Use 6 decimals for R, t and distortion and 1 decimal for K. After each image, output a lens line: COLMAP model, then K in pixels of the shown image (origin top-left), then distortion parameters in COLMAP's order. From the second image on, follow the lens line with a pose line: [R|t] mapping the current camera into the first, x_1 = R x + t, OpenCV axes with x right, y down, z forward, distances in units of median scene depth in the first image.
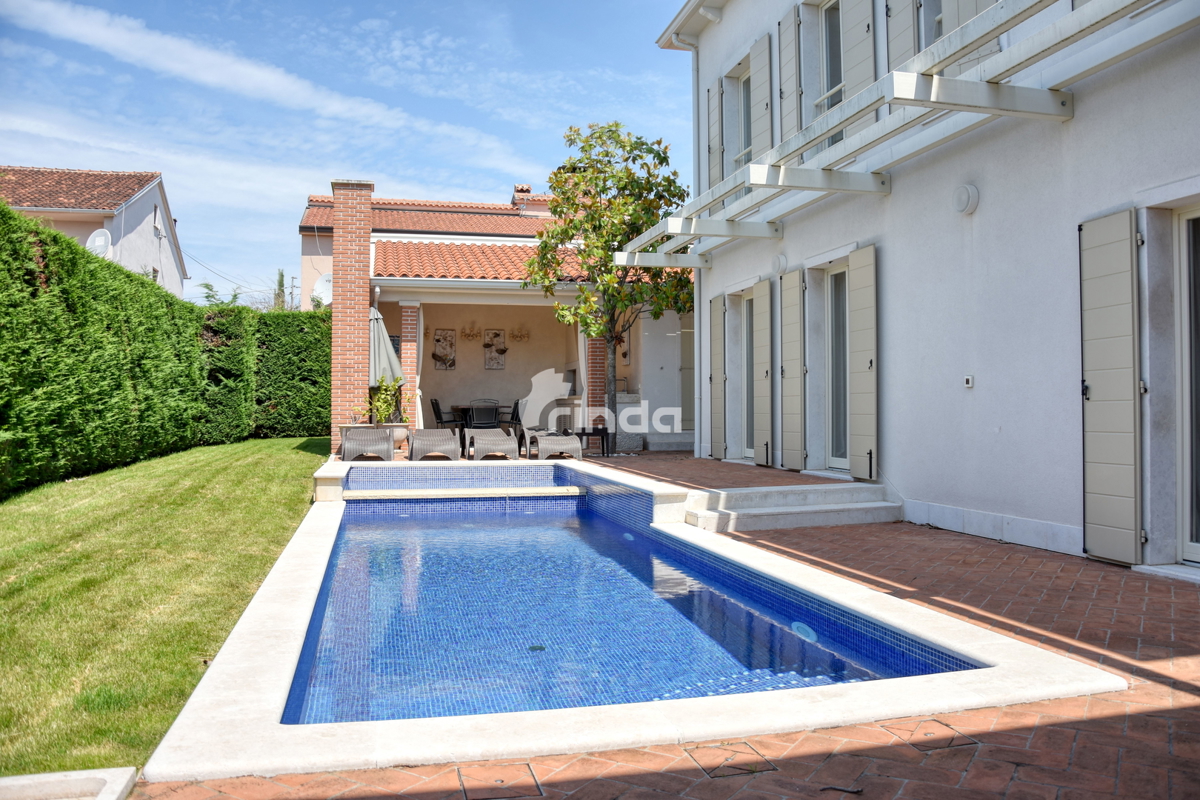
lens RADIAL K [[942.3, 0, 600.0], [0, 942.3, 400.0], [0, 0, 1]] dist [-0.166770, 0.124442]
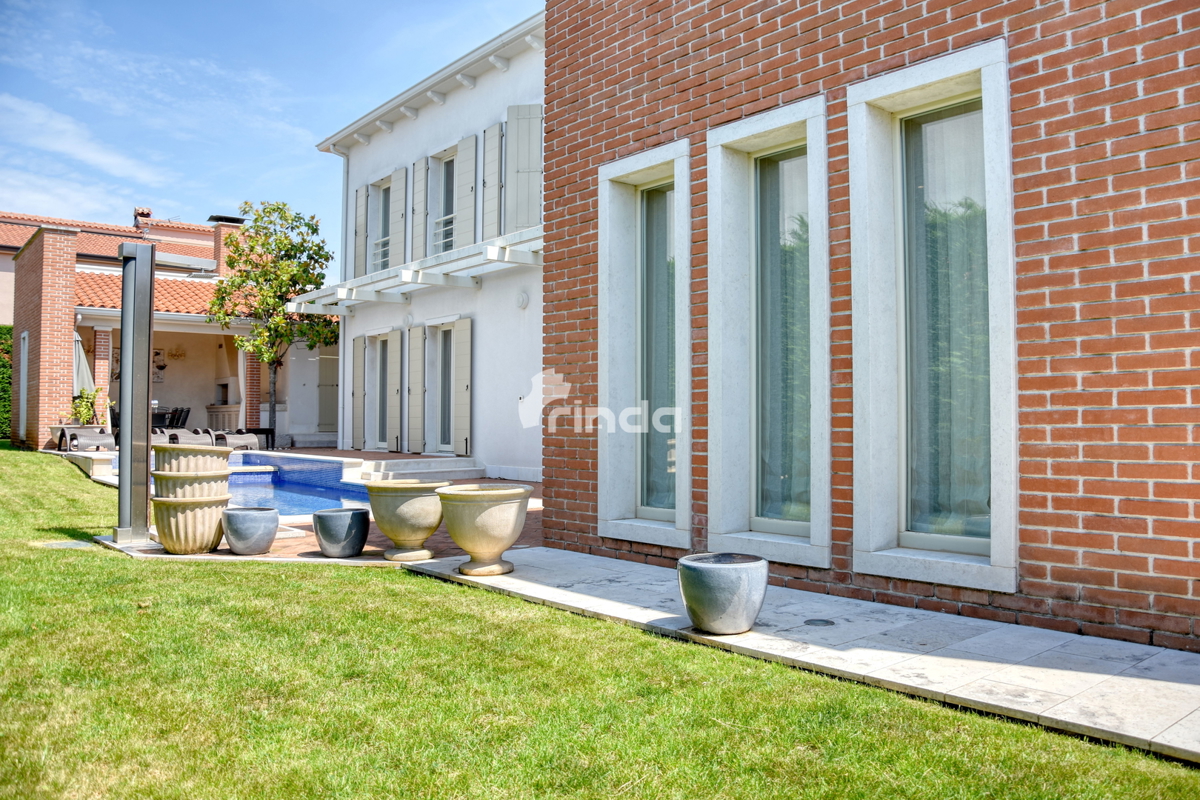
lens RADIAL K [[942.3, 0, 600.0], [0, 942.3, 400.0], [0, 0, 1]] dist [-0.166770, 0.124442]
pose [[0.901211, 0.014851, 0.433127, -0.157906], [-0.008113, 0.999816, -0.017401, 0.008325], [-0.433305, 0.012168, 0.901165, -0.442604]]
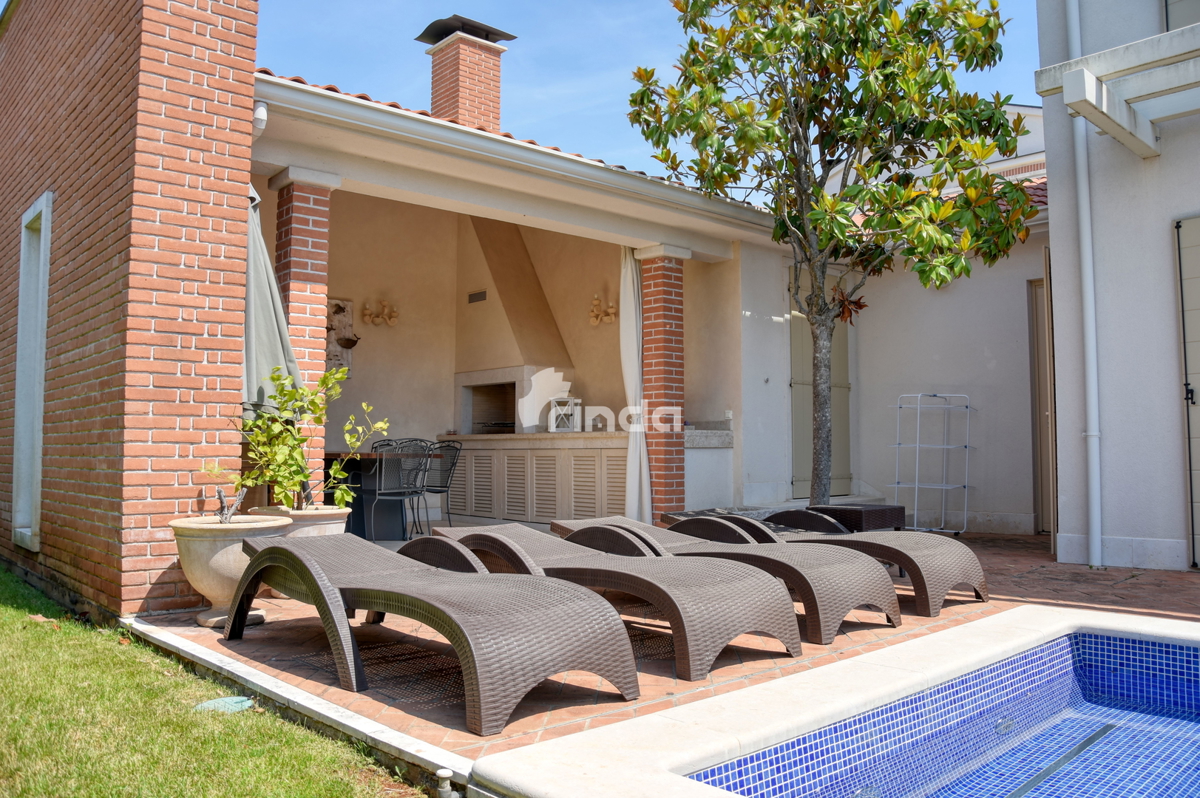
lens RADIAL K [[942.3, 0, 600.0], [0, 942.3, 399.0], [0, 0, 1]] dist [-0.166770, 0.124442]
pose [[0.876038, 0.026789, 0.481497, -0.341151], [-0.004424, 0.998860, -0.047525, 0.001200], [-0.482221, 0.039503, 0.875158, 0.772118]]
